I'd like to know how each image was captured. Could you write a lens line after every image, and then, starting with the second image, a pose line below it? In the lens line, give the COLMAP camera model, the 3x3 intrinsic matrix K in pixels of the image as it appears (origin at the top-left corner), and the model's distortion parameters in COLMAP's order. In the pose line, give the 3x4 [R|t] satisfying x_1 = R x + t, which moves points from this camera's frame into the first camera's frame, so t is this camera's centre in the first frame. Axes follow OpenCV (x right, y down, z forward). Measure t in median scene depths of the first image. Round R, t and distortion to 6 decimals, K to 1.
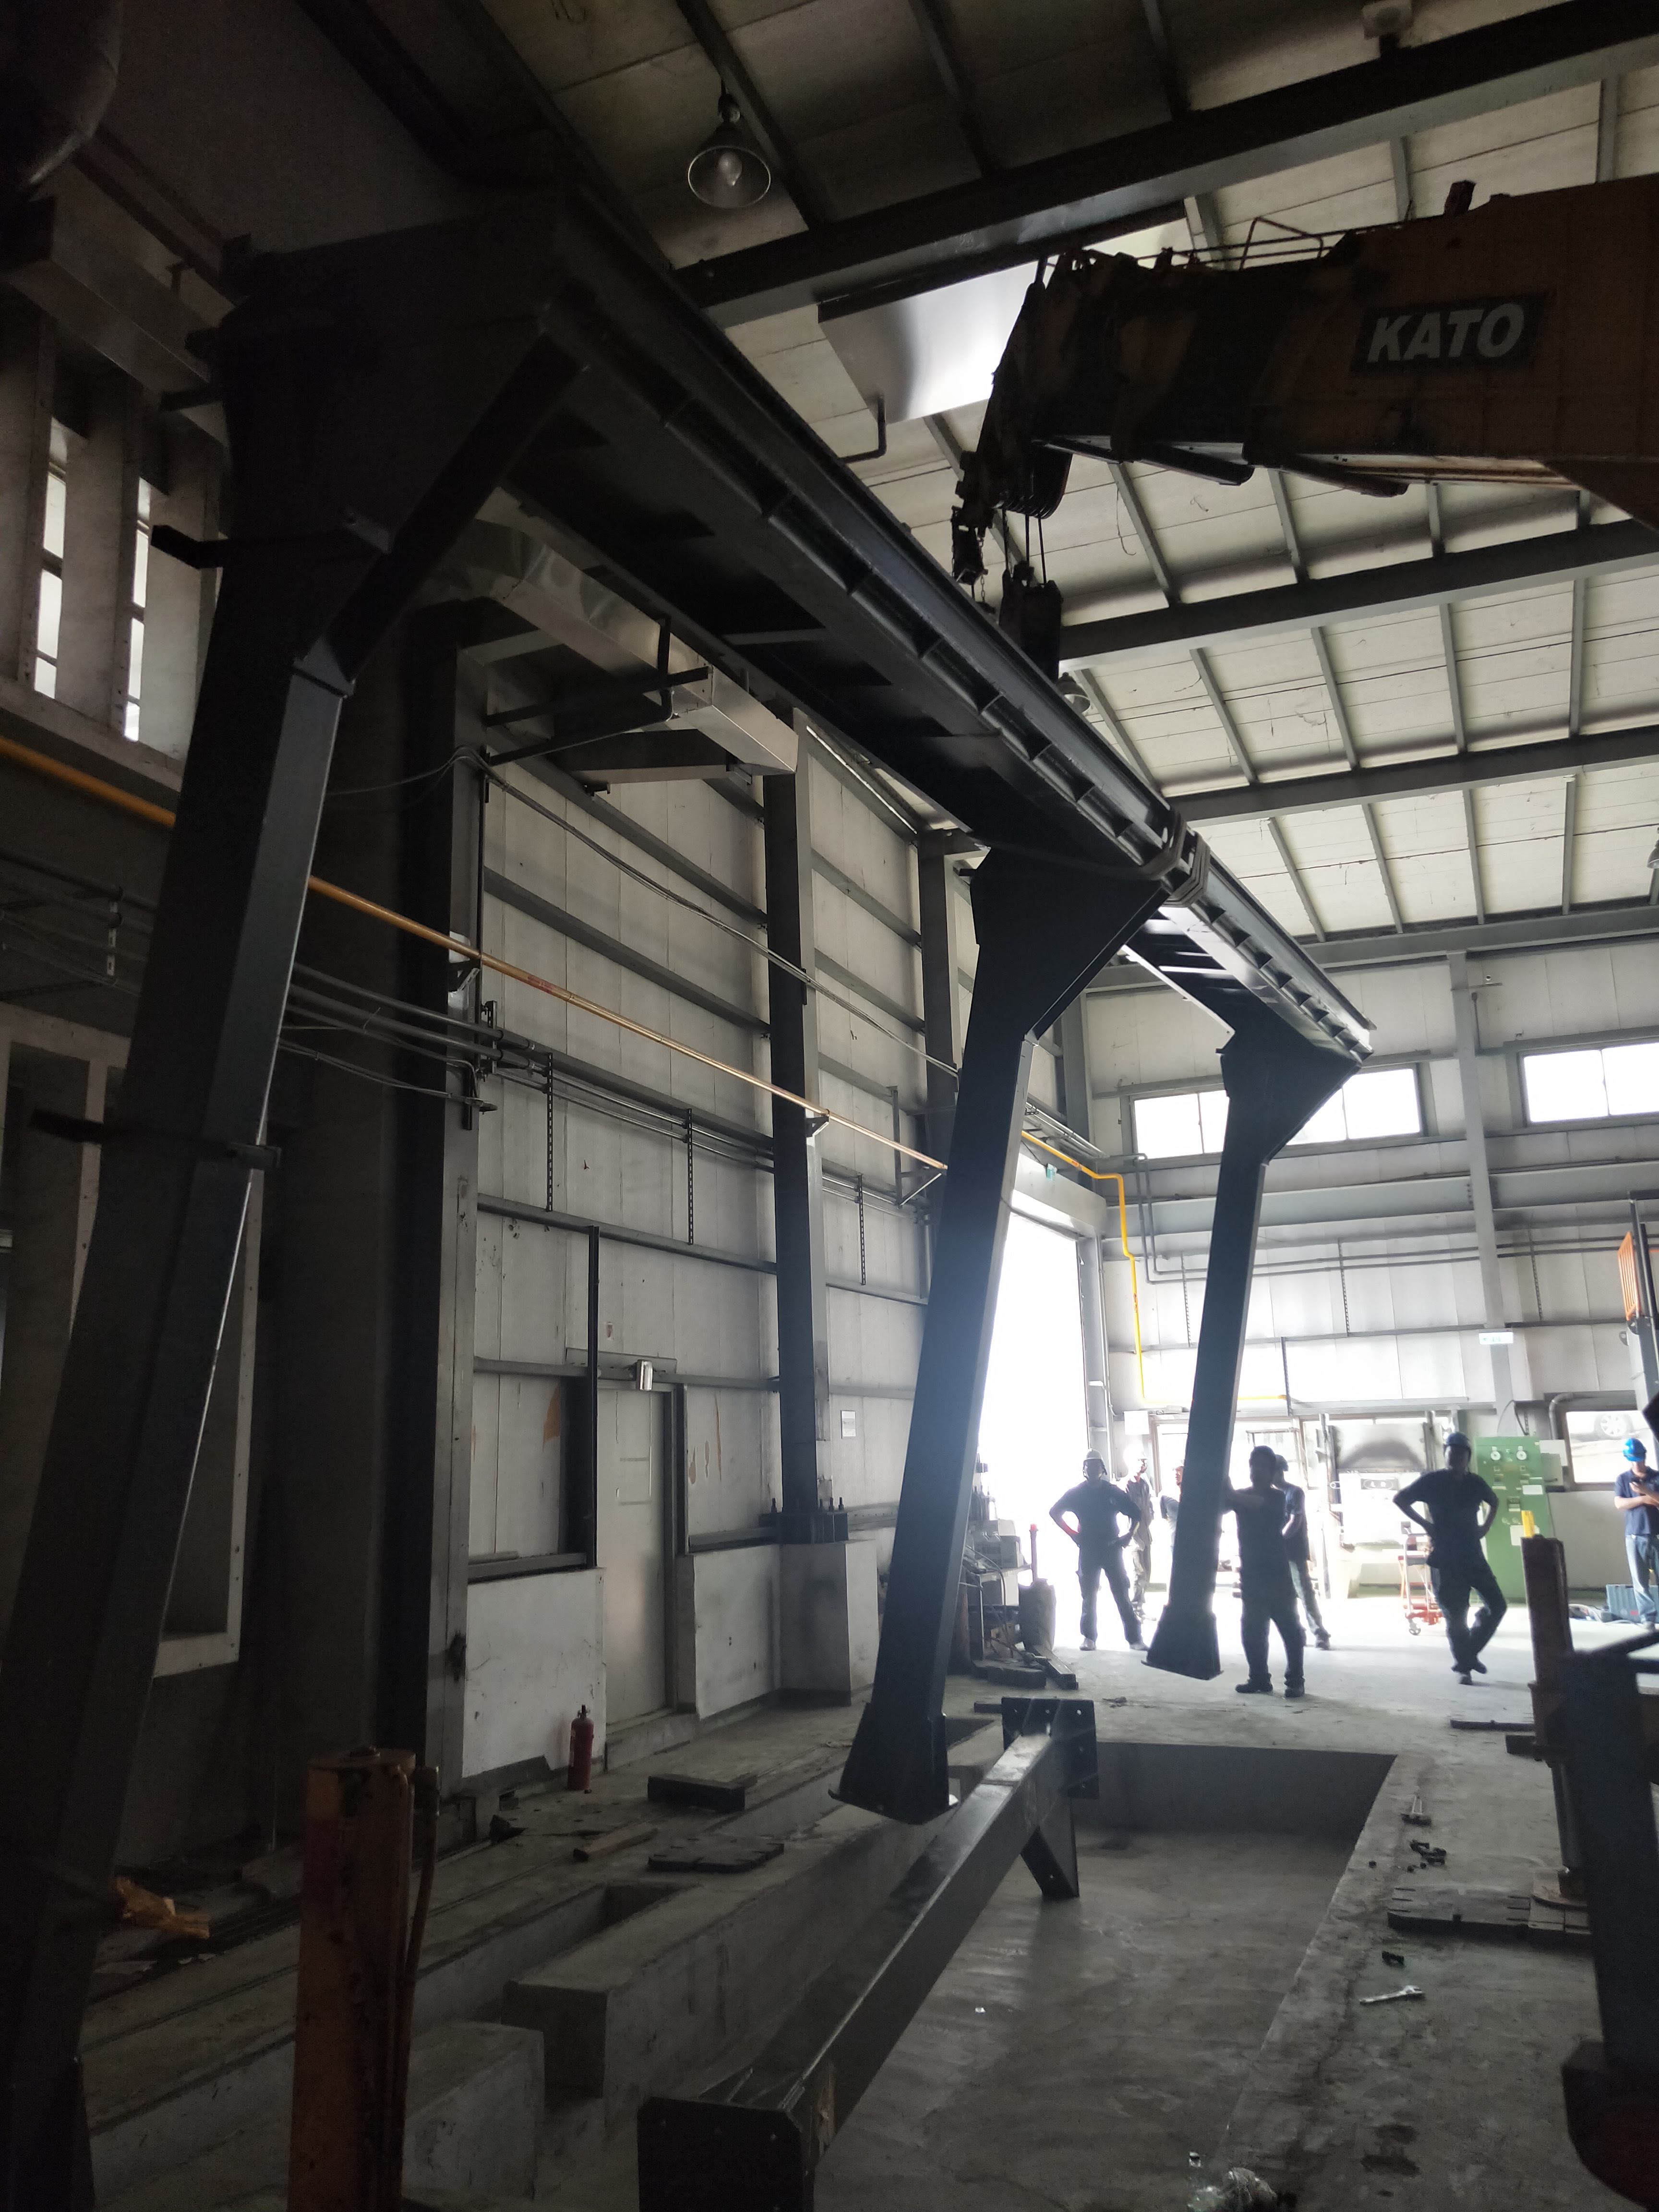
lens RADIAL K [[1648.2, 0, 829.5], [0, 1648.2, 1106.0], [0, 0, 1]] dist [0.063687, -0.040531]
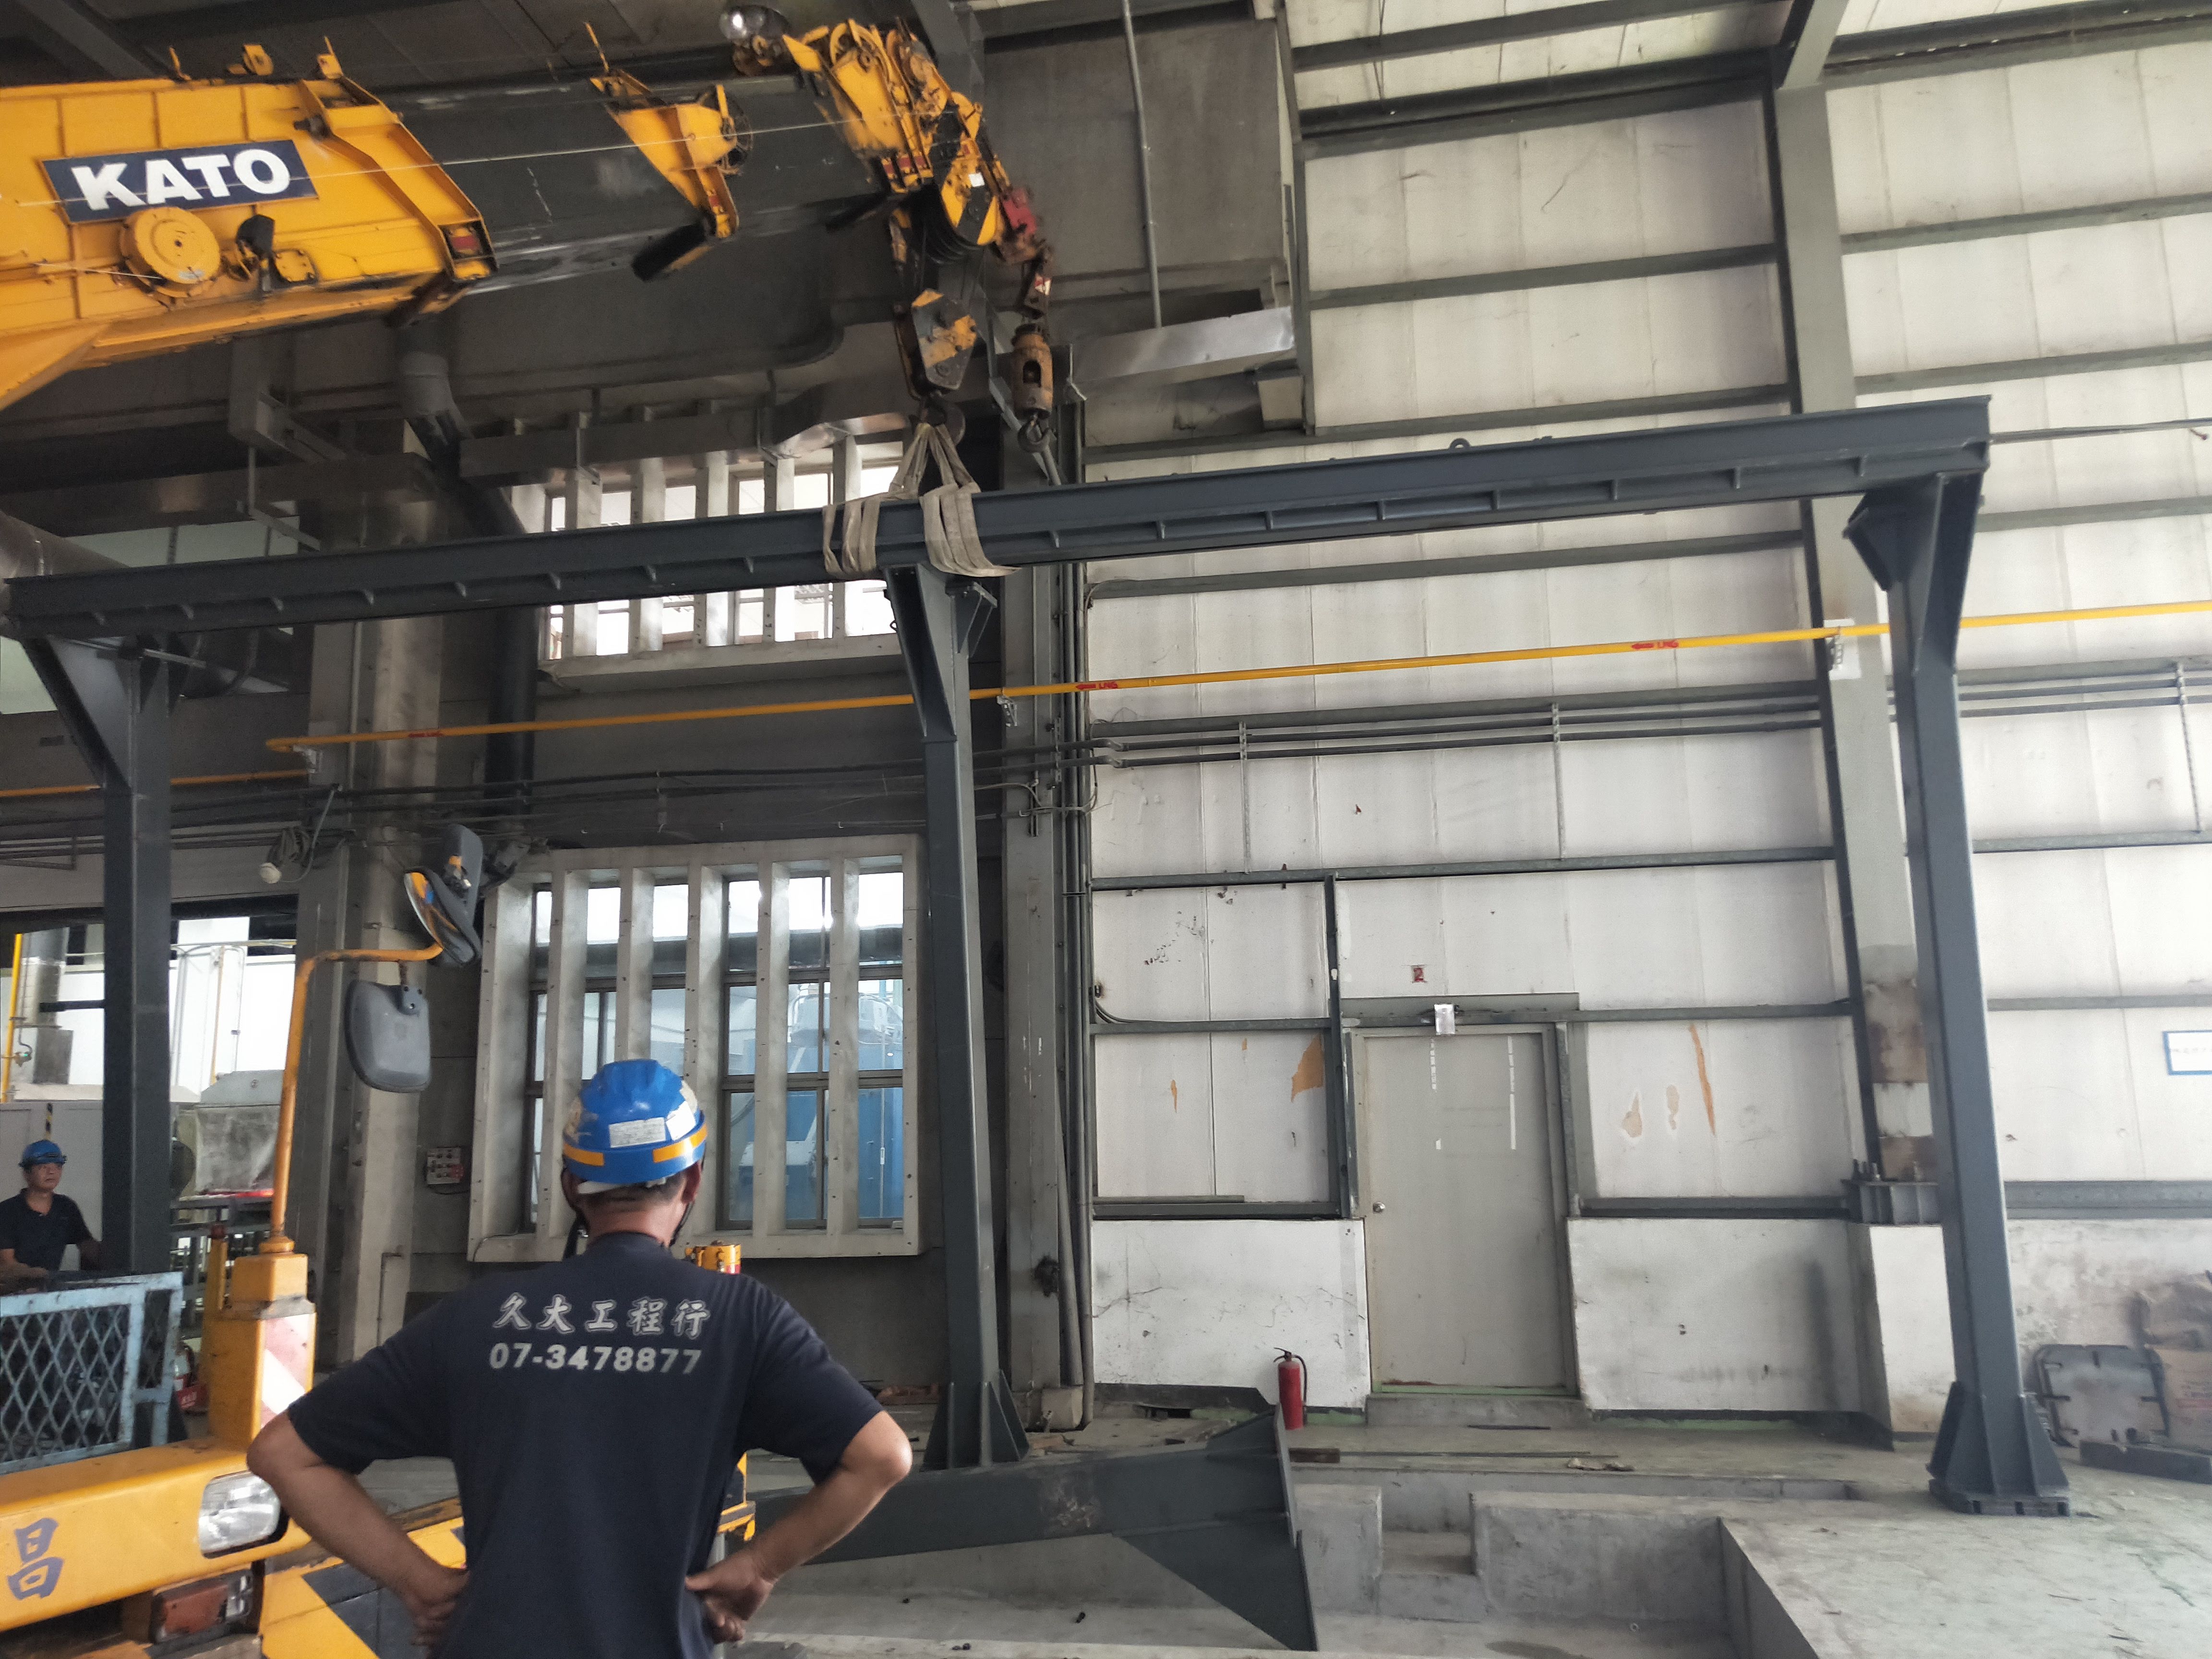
lens RADIAL K [[1651.4, 0, 1079.4], [0, 1651.4, 850.7], [0, 0, 1]] dist [0.062541, -0.032187]
pose [[0.206133, -0.133933, -0.969315, 0.765914], [0.216532, 0.972275, -0.088295, 0.112009], [0.954266, -0.191687, 0.229419, 0.627400]]
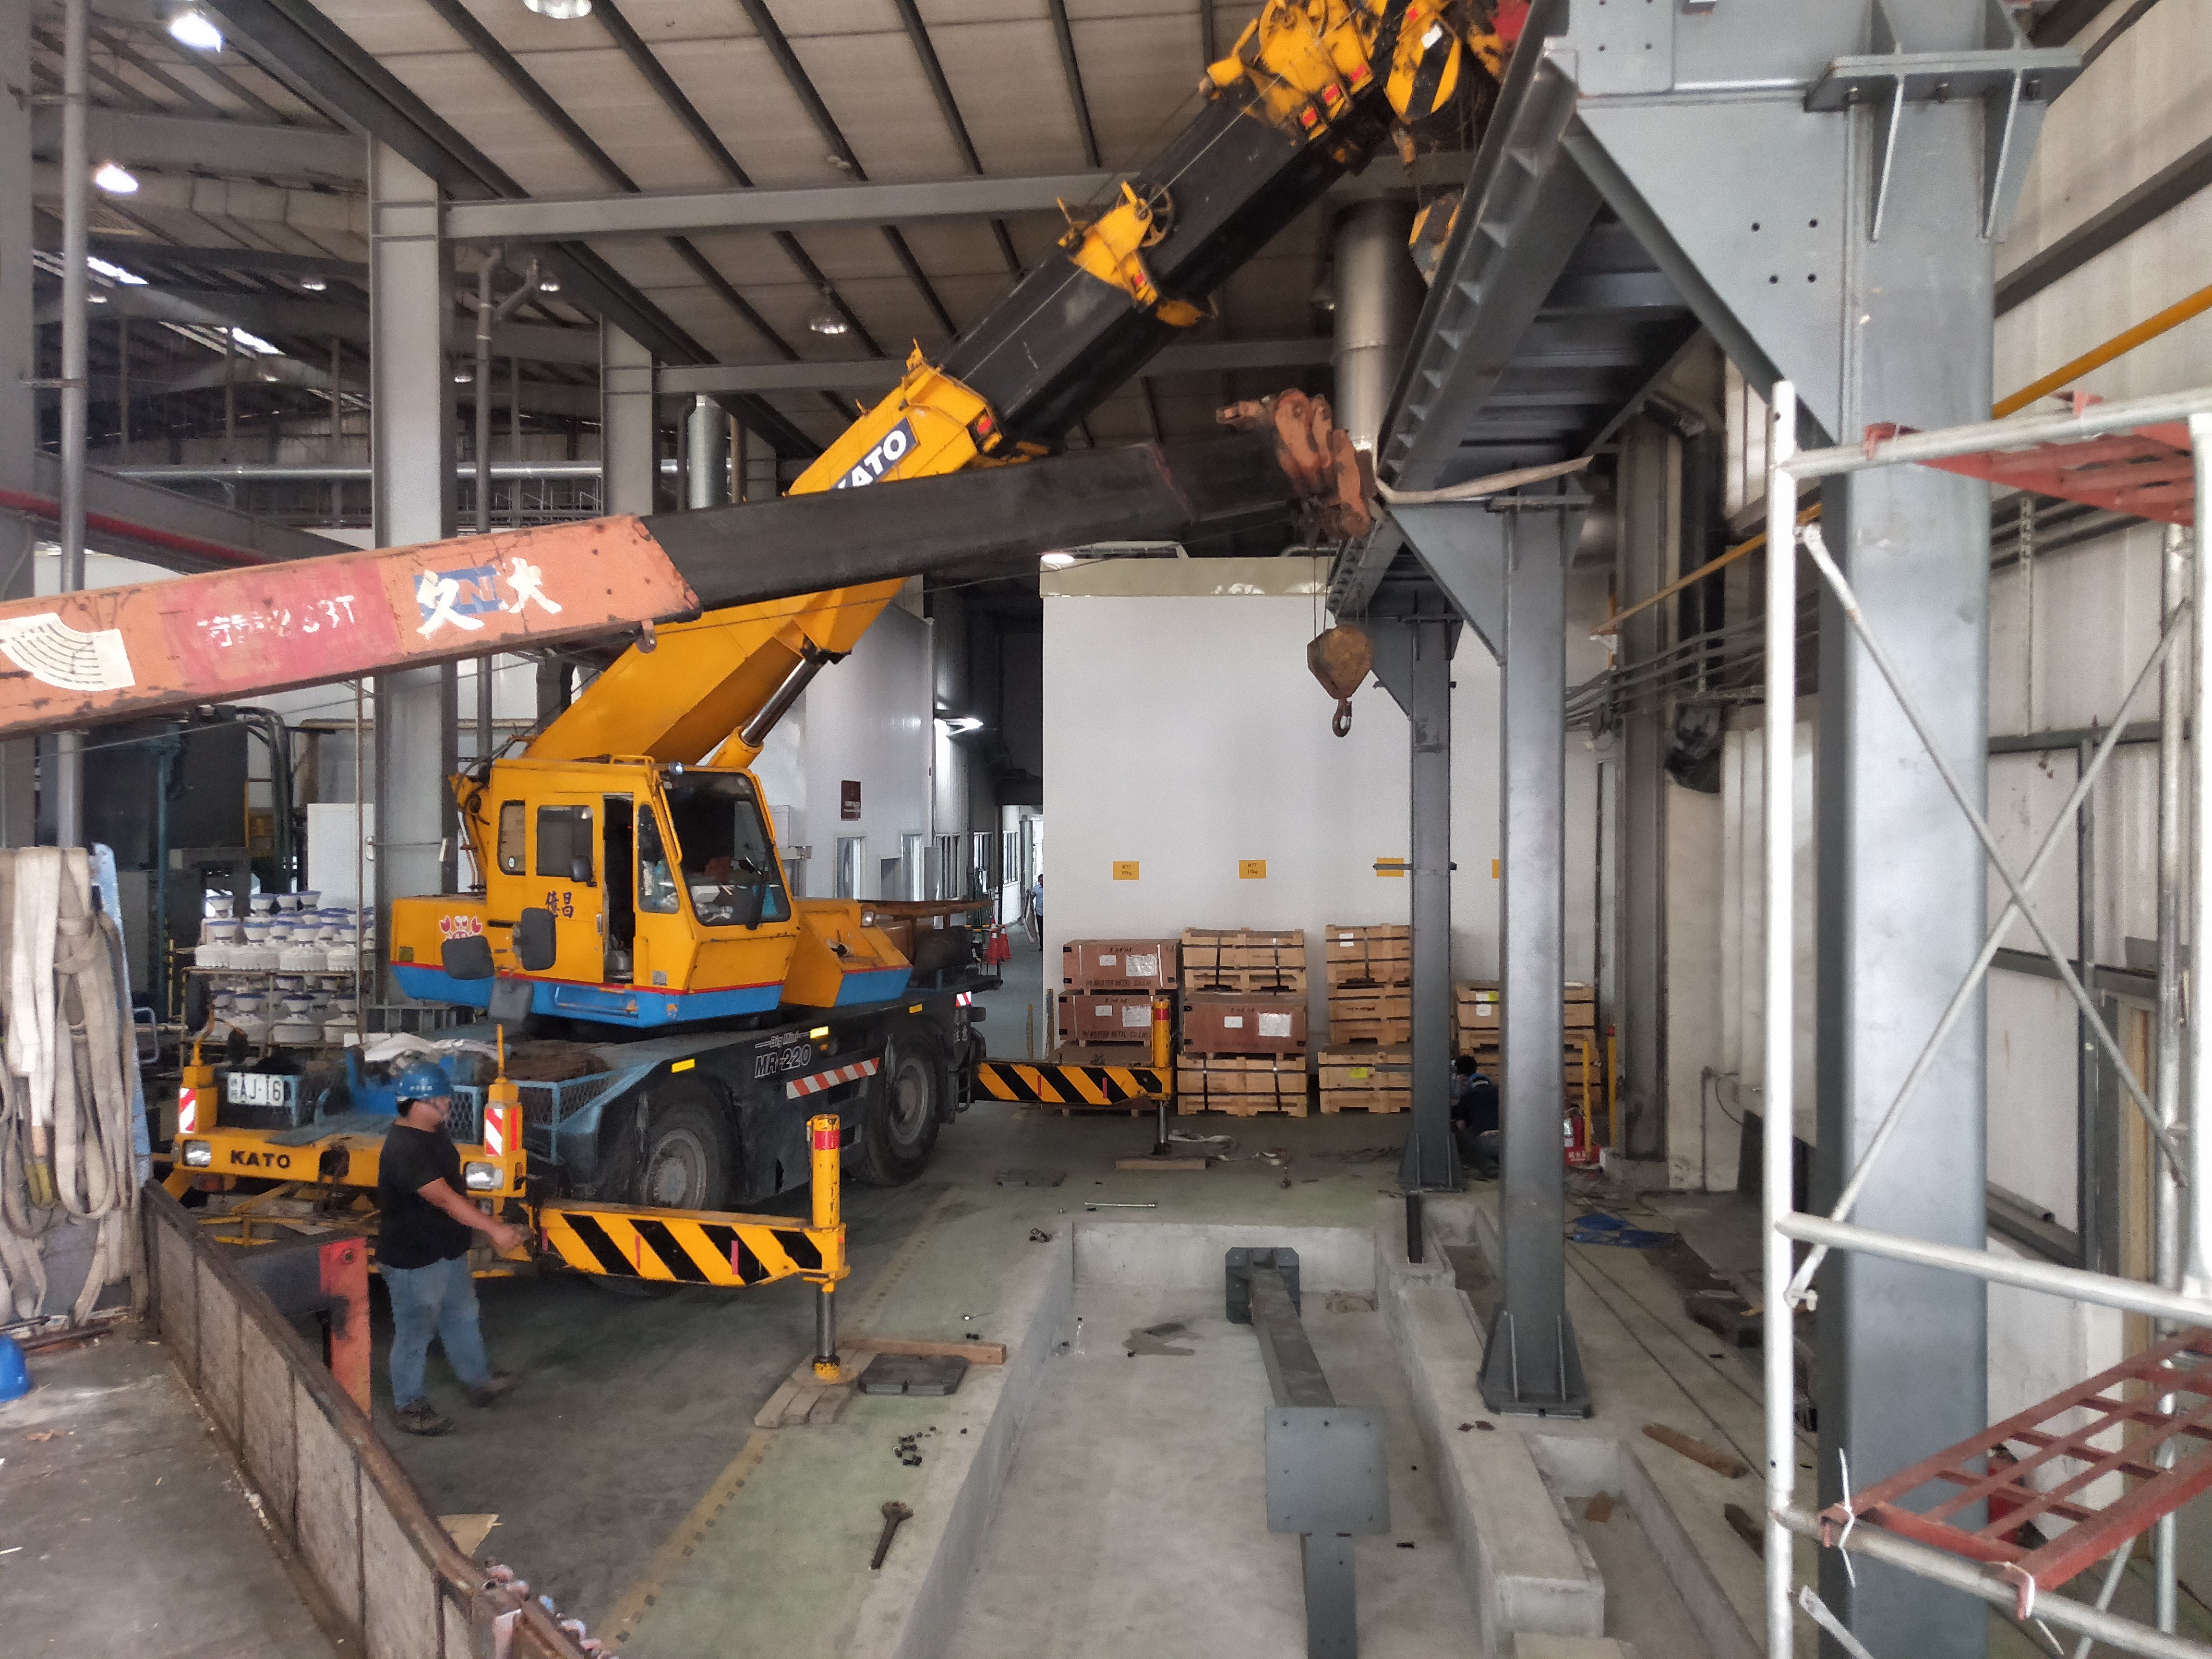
lens RADIAL K [[1664.6, 0, 1123.6], [0, 1664.6, 825.0], [0, 0, 1]] dist [0.002390, 0.079972]
pose [[-0.943405, 0.026813, -0.330558, 0.385499], [0.091939, 0.978805, -0.182995, 0.180535], [0.318645, -0.203030, -0.925875, 1.426209]]
